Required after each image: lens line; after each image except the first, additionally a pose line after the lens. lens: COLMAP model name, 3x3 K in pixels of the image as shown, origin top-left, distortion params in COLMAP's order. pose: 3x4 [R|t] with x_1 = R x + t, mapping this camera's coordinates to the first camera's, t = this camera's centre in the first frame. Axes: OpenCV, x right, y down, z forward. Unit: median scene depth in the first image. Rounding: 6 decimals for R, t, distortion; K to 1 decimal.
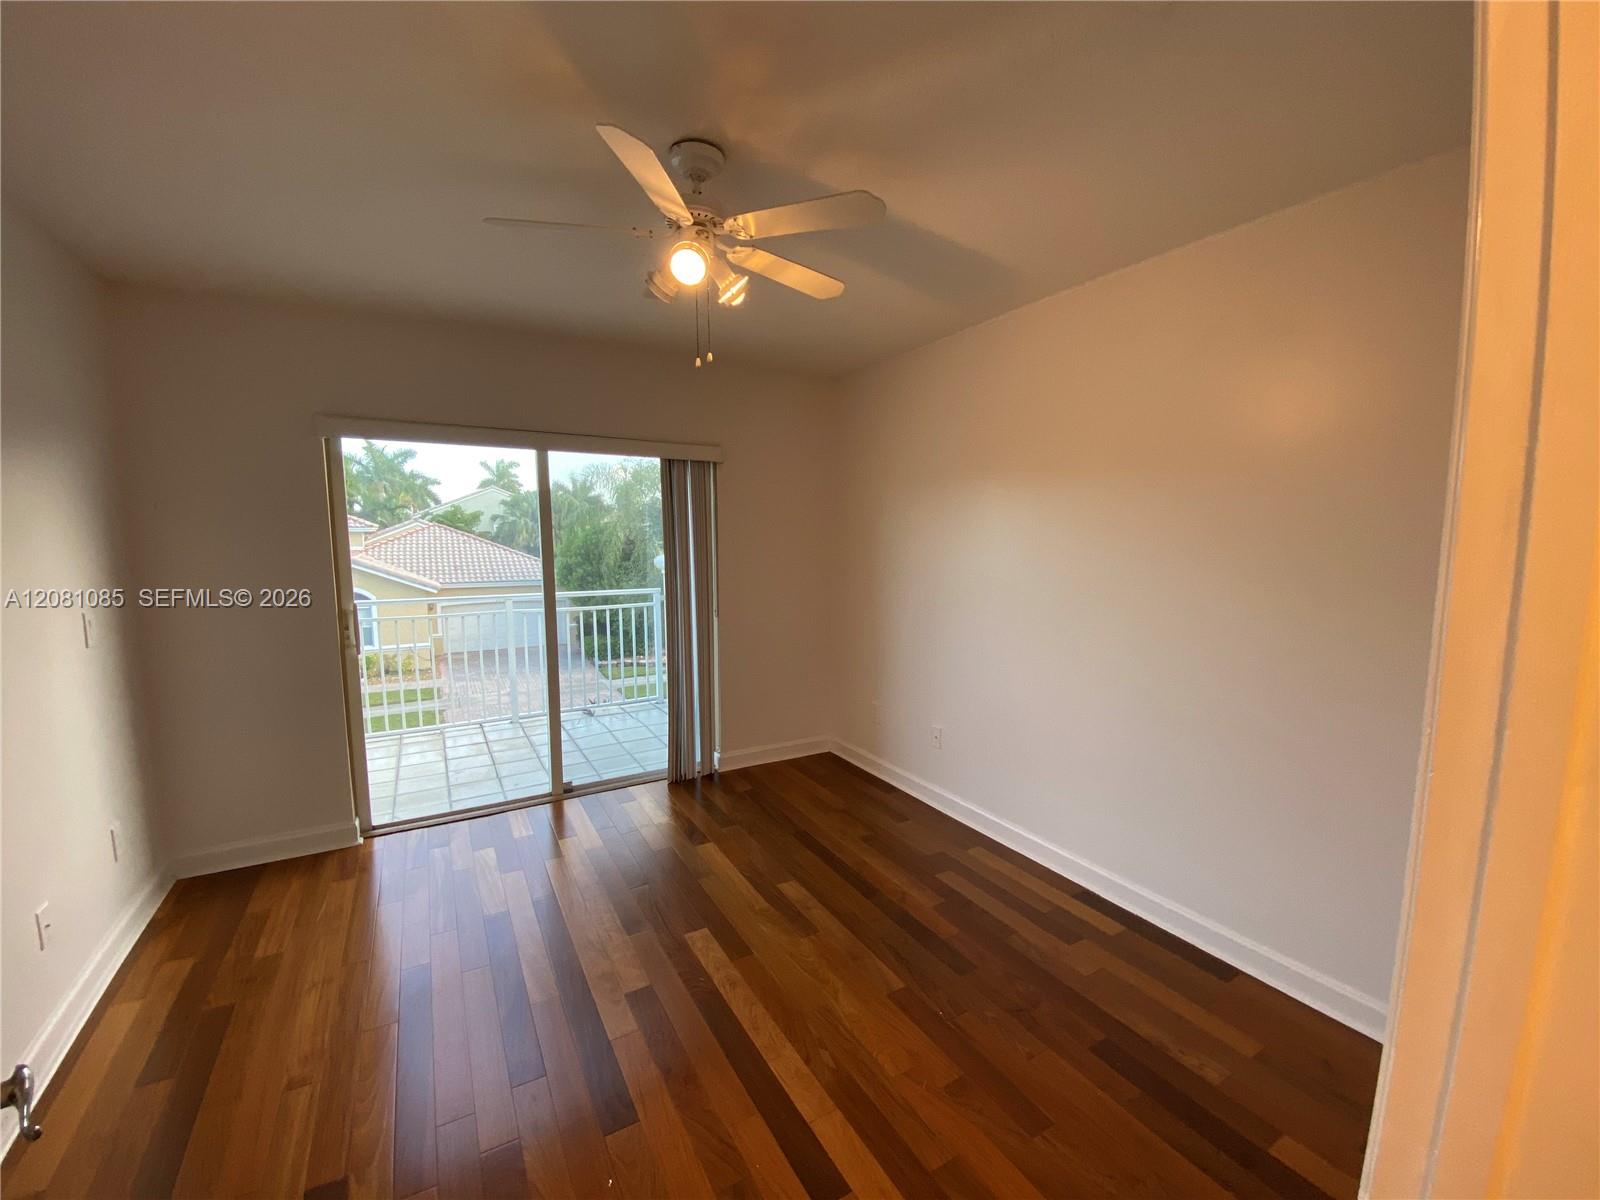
lens RADIAL K [[638.3, 0, 800.0], [0, 638.3, 600.0], [0, 0, 1]] dist [0.000382, -0.013682]
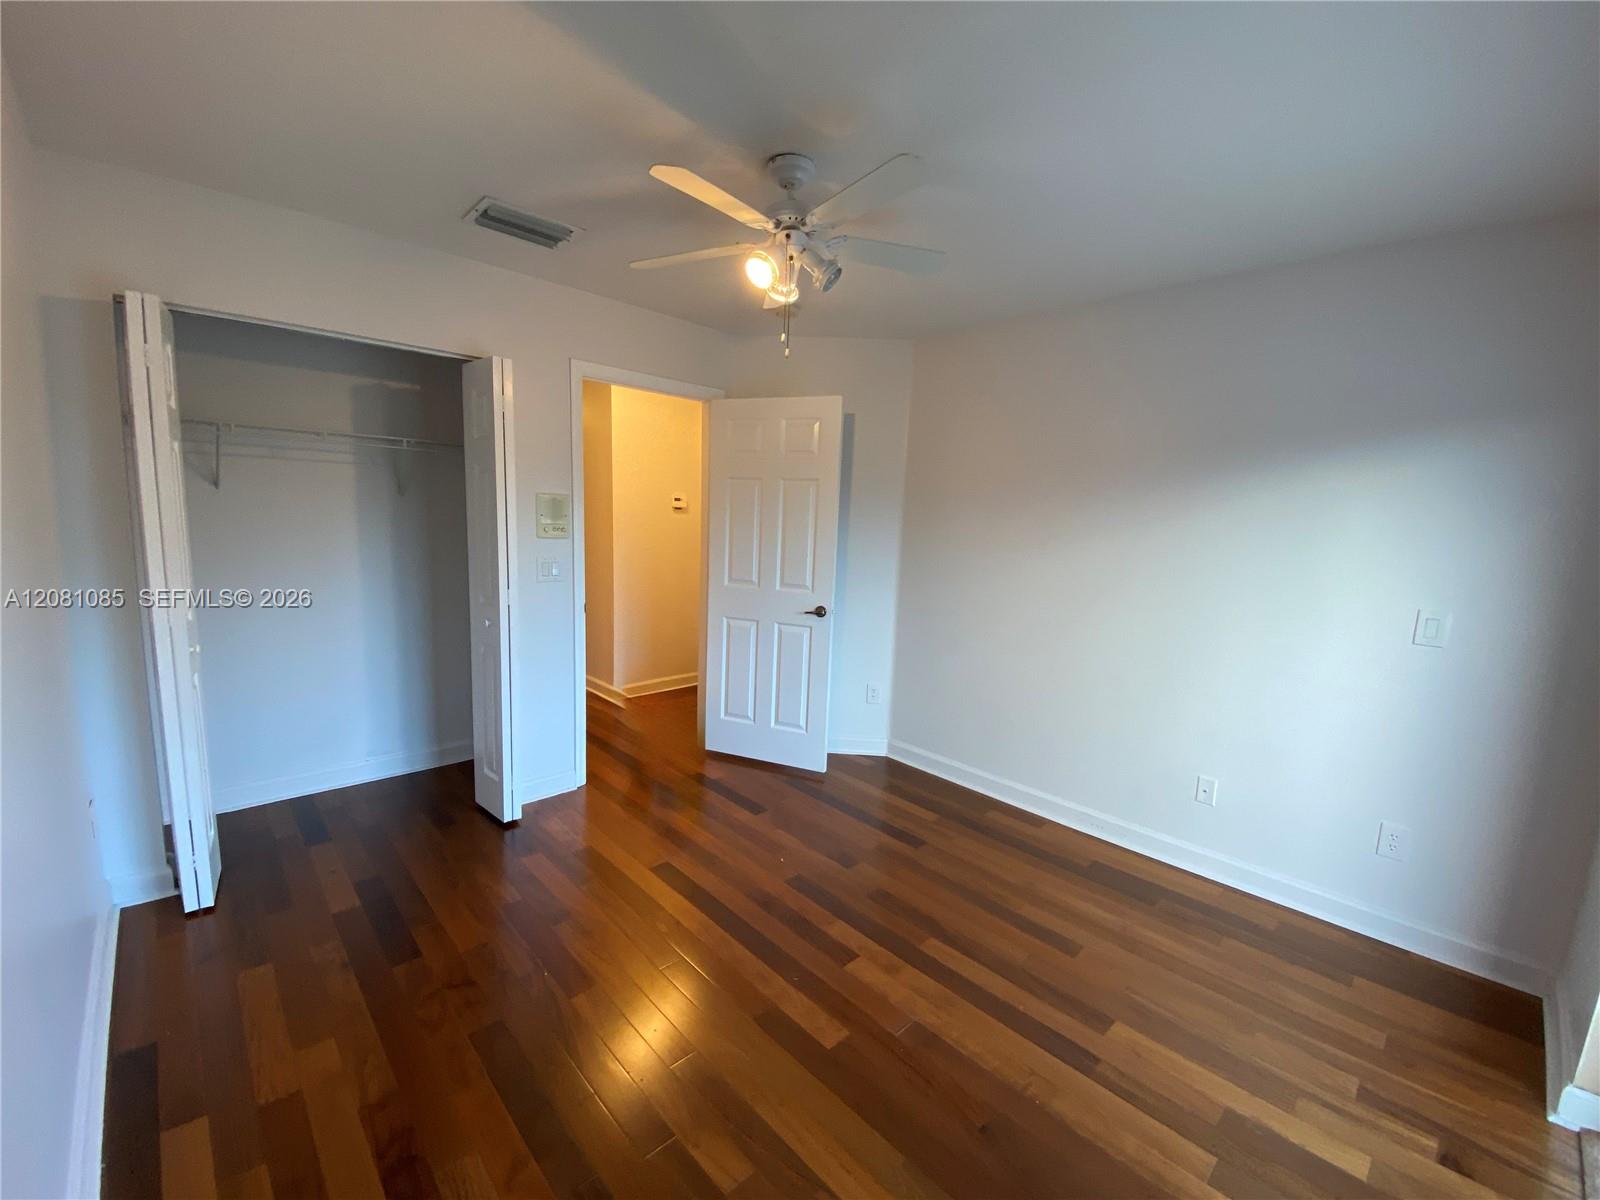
lens RADIAL K [[638.3, 0, 800.0], [0, 638.3, 600.0], [0, 0, 1]] dist [0.000382, -0.013682]
pose [[-0.968898, -0.010114, -0.247253, 0.083843], [-0.070970, 0.968548, 0.238489, -0.181235], [0.237065, 0.248619, -0.939142, 1.827636]]
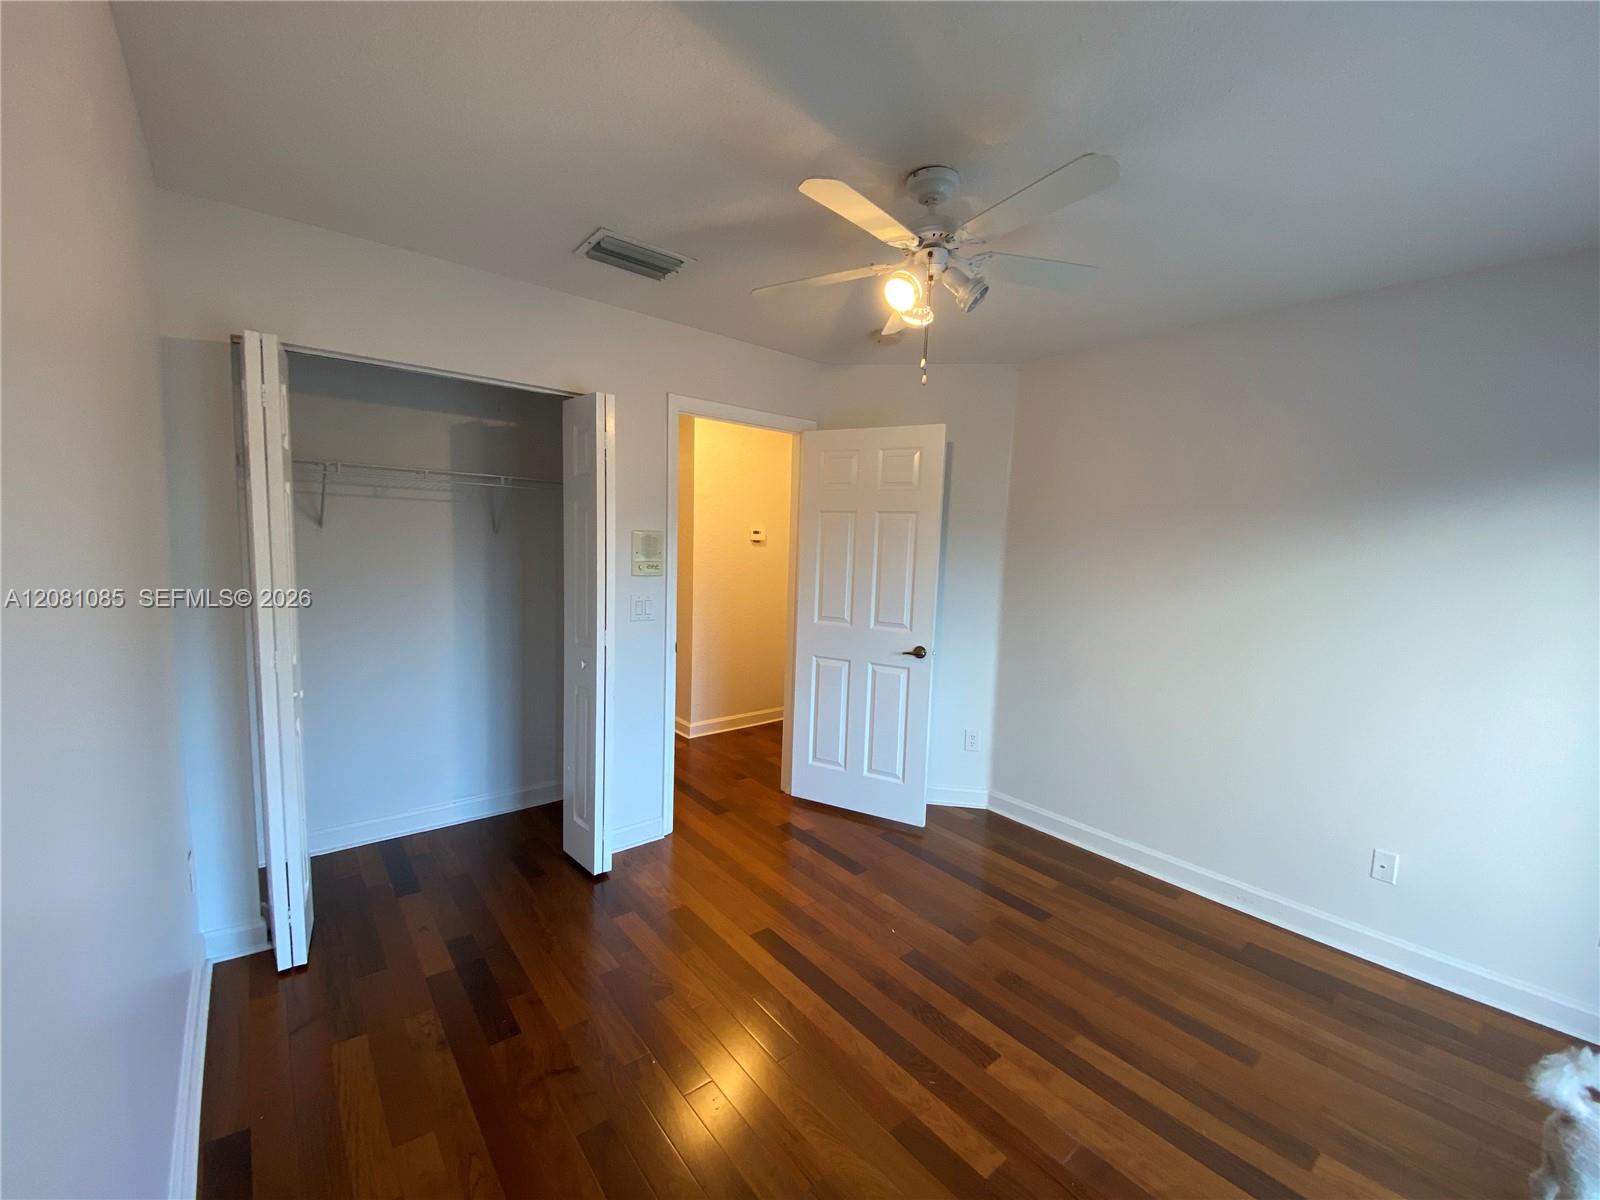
lens RADIAL K [[638.3, 0, 800.0], [0, 638.3, 600.0], [0, 0, 1]] dist [0.000382, -0.013682]
pose [[-0.985310, -0.022323, -0.169313, 0.177186], [-0.056818, 0.977791, 0.201735, -0.182494], [0.161049, 0.208391, -0.964695, 1.712981]]
